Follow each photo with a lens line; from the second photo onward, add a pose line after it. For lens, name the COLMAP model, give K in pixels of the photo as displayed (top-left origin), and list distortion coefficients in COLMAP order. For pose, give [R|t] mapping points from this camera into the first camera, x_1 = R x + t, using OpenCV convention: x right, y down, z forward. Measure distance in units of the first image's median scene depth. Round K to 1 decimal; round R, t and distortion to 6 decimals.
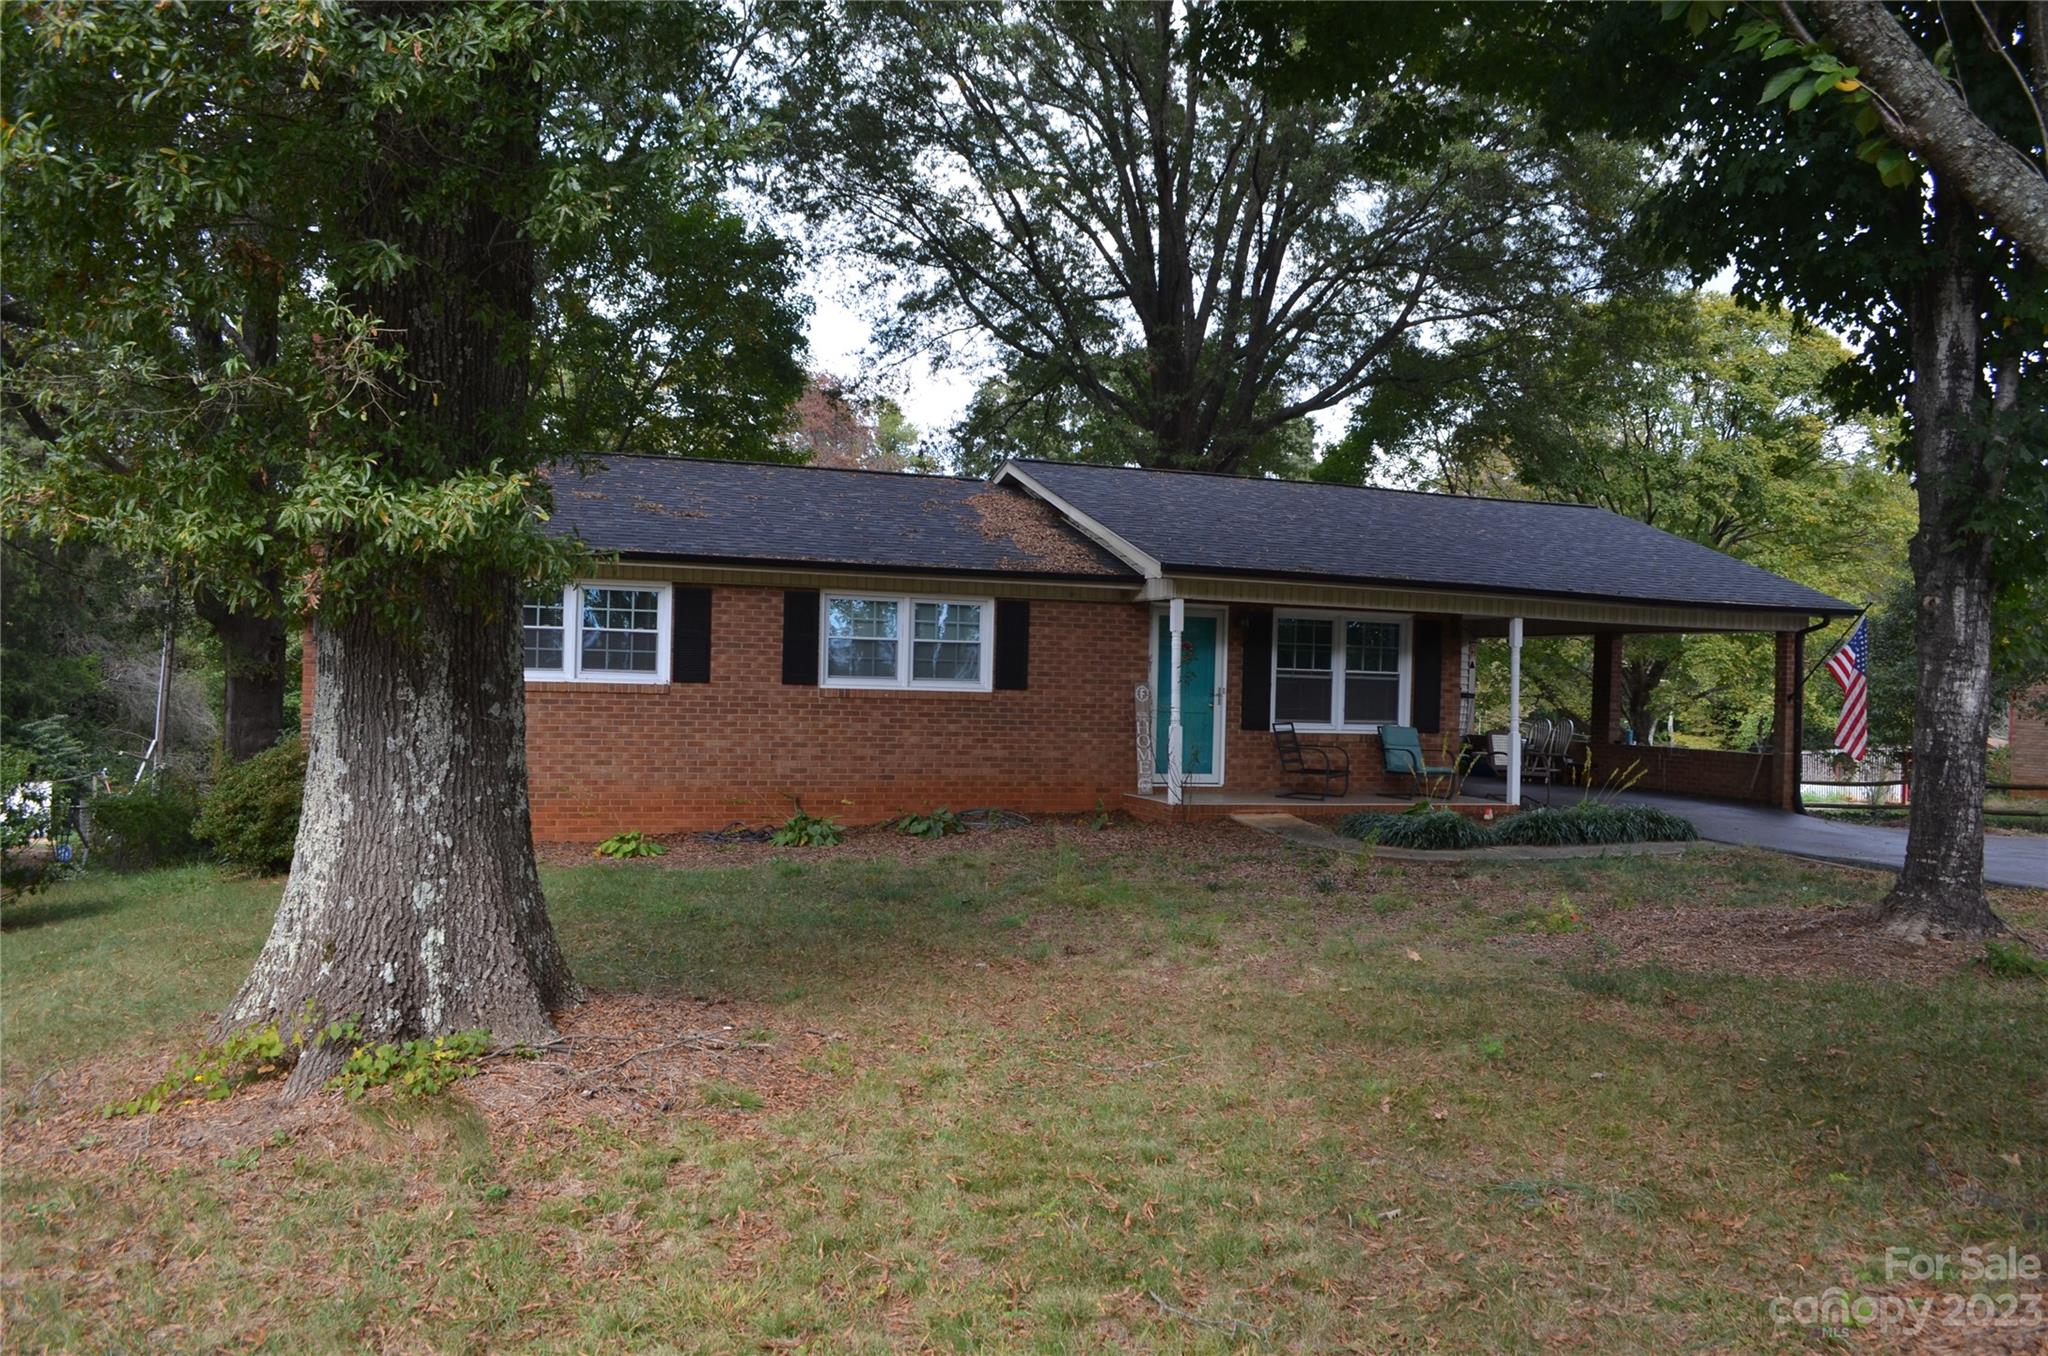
lens RADIAL K [[1609.2, 0, 1024.3], [0, 1609.2, 679.0], [0, 0, 1]] dist [-0.069669, -0.005225]
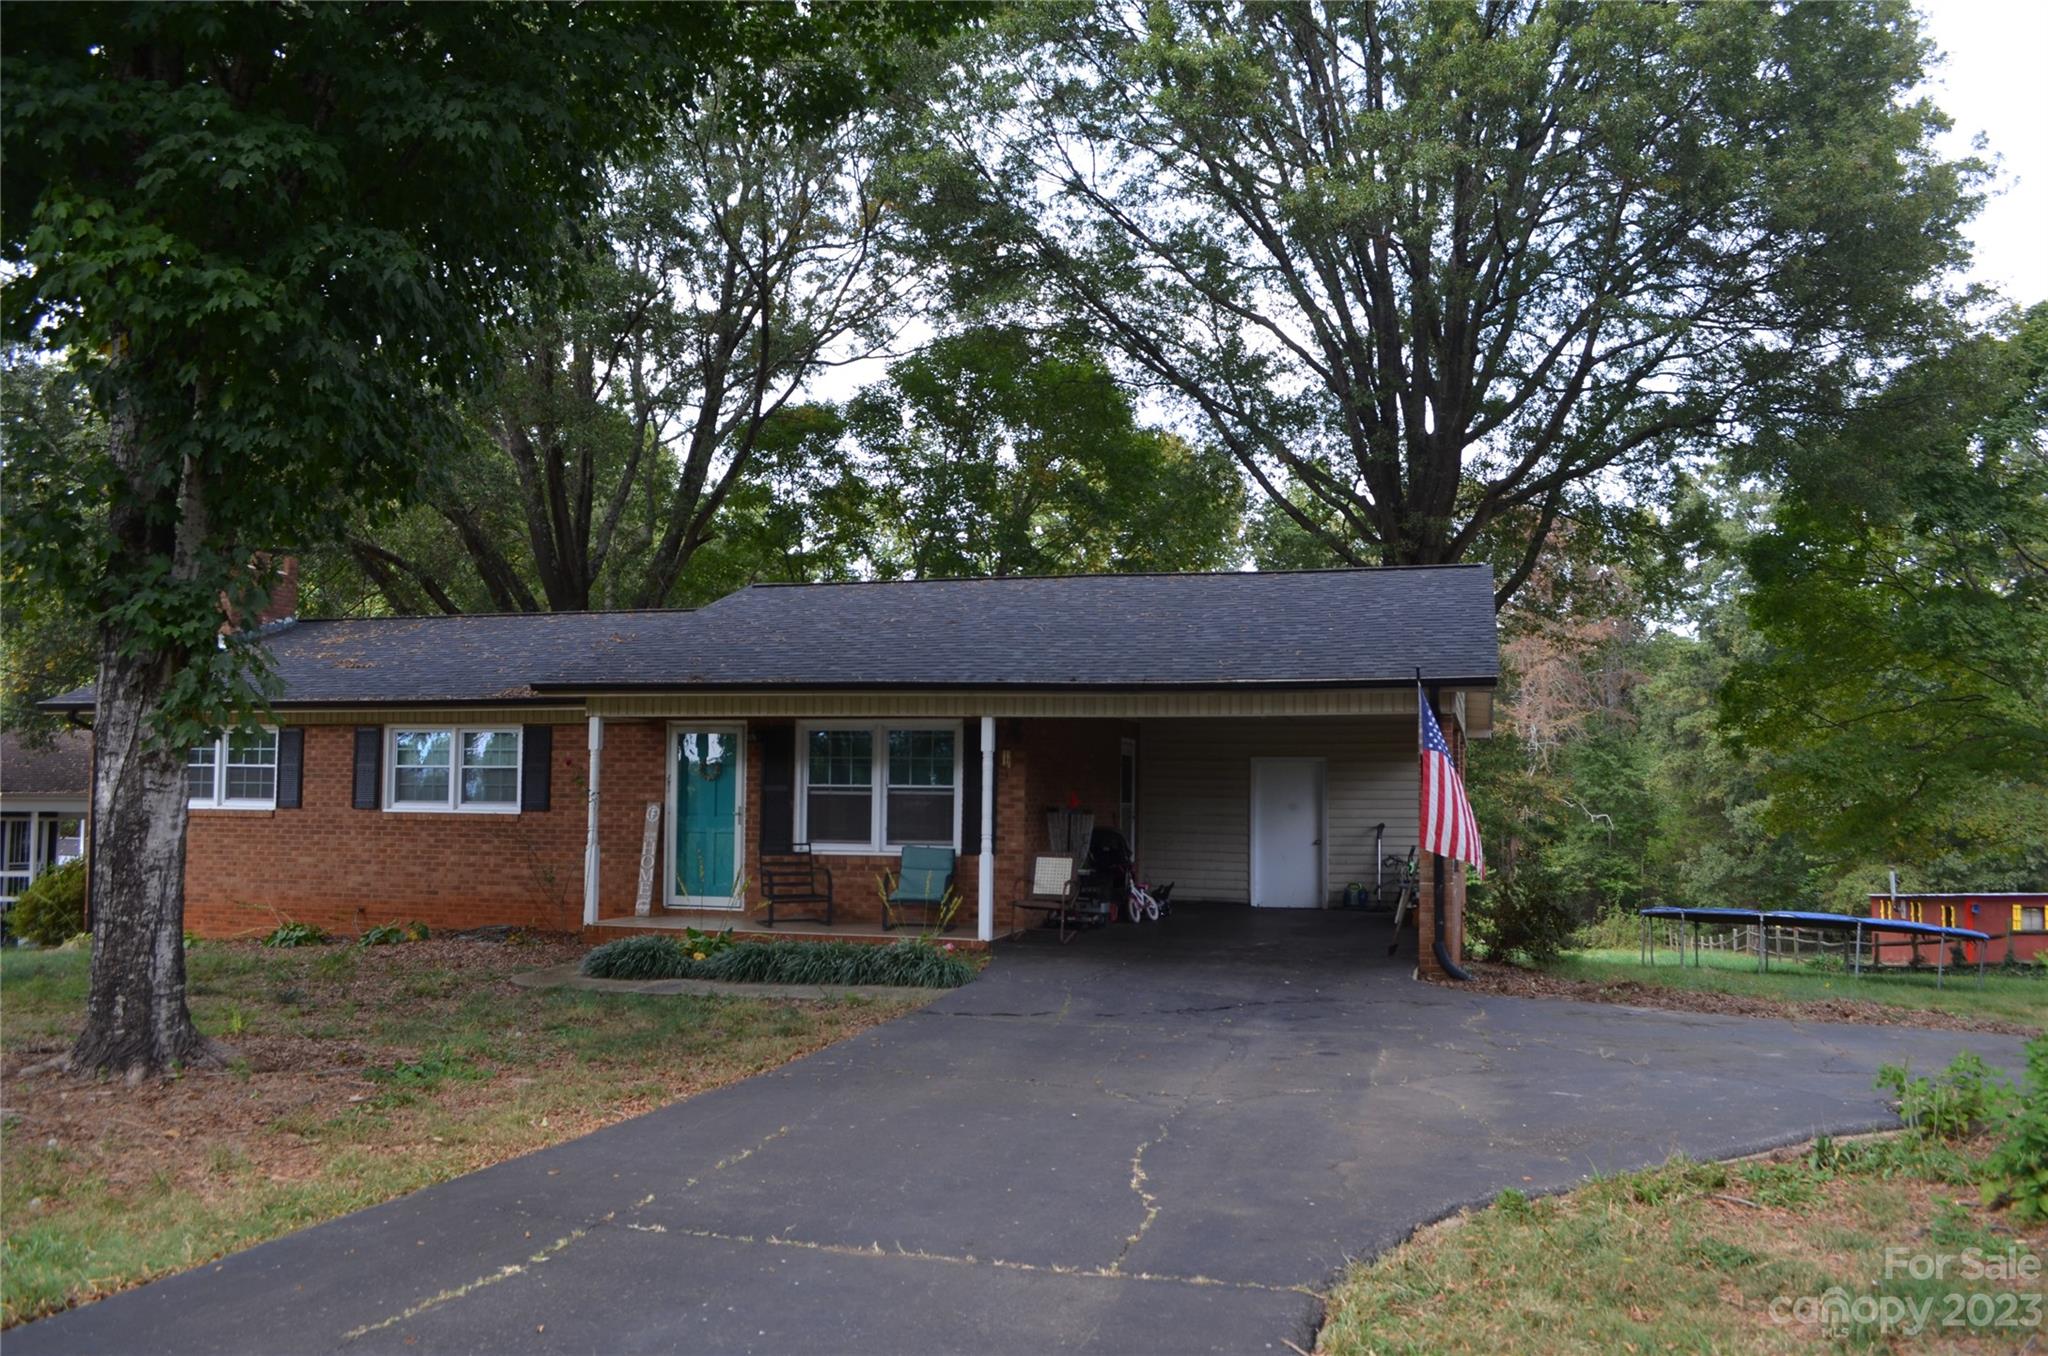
lens RADIAL K [[1609.2, 0, 1025.4], [0, 1609.2, 685.2], [0, 0, 1]] dist [-0.069669, -0.005225]
pose [[0.818555, -0.061685, -0.571107, 0.887373], [0.014603, 0.996131, -0.086661, 0.020585], [0.574243, 0.062597, 0.816289, 0.340702]]
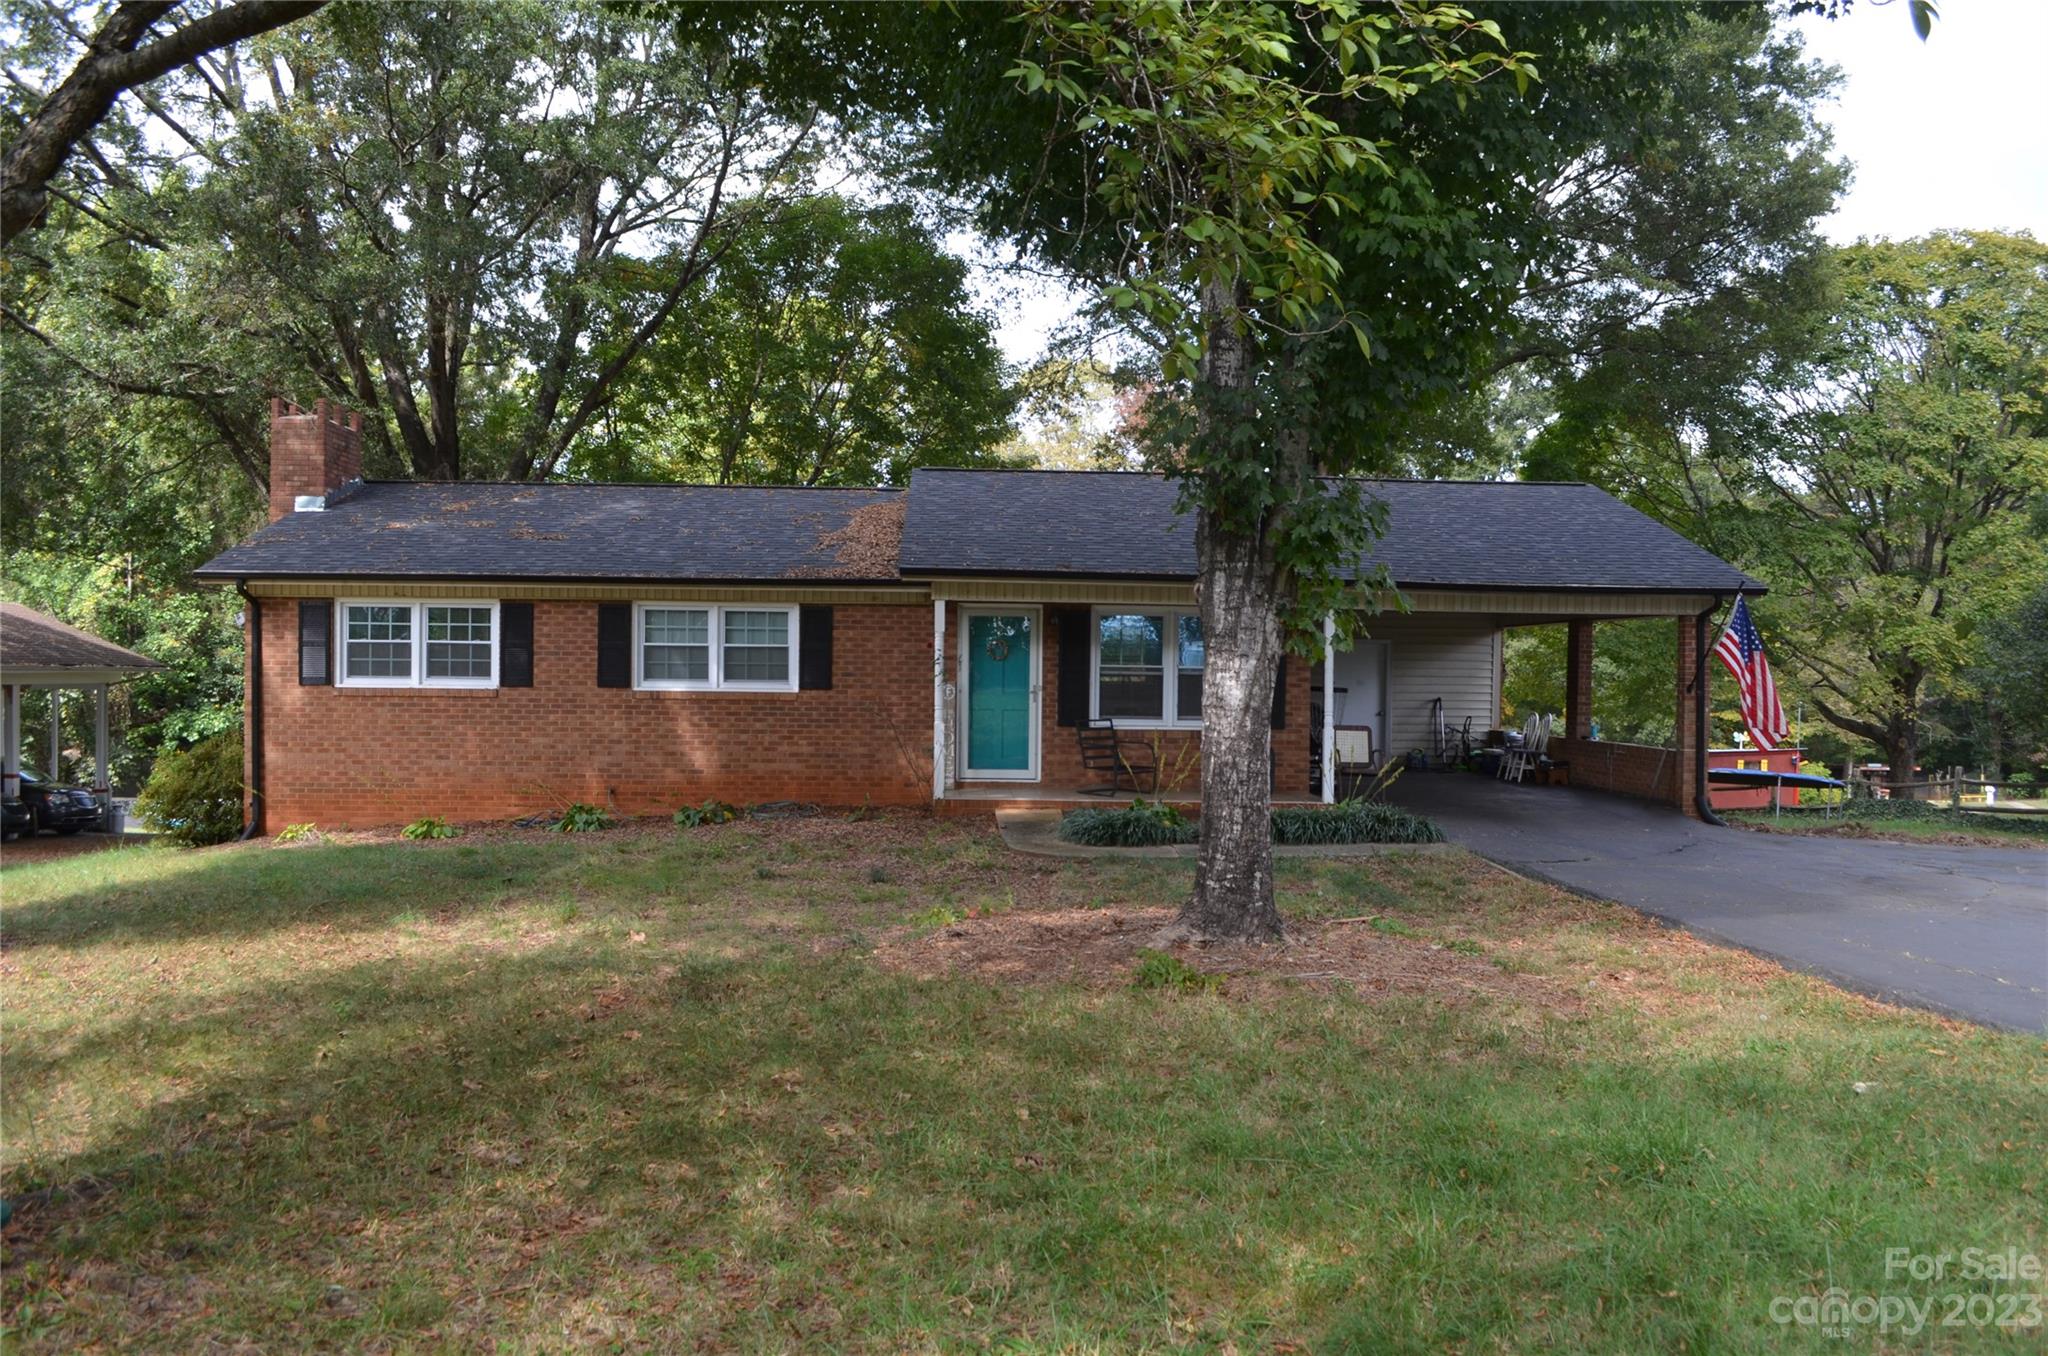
lens RADIAL K [[1609.2, 0, 1075.6], [0, 1609.2, 663.0], [0, 0, 1]] dist [-0.069669, -0.005225]
pose [[0.958054, -0.016609, -0.286105, 0.478979], [0.014022, 0.999840, -0.011088, 0.003202], [0.286243, 0.006611, 0.958134, 0.032755]]
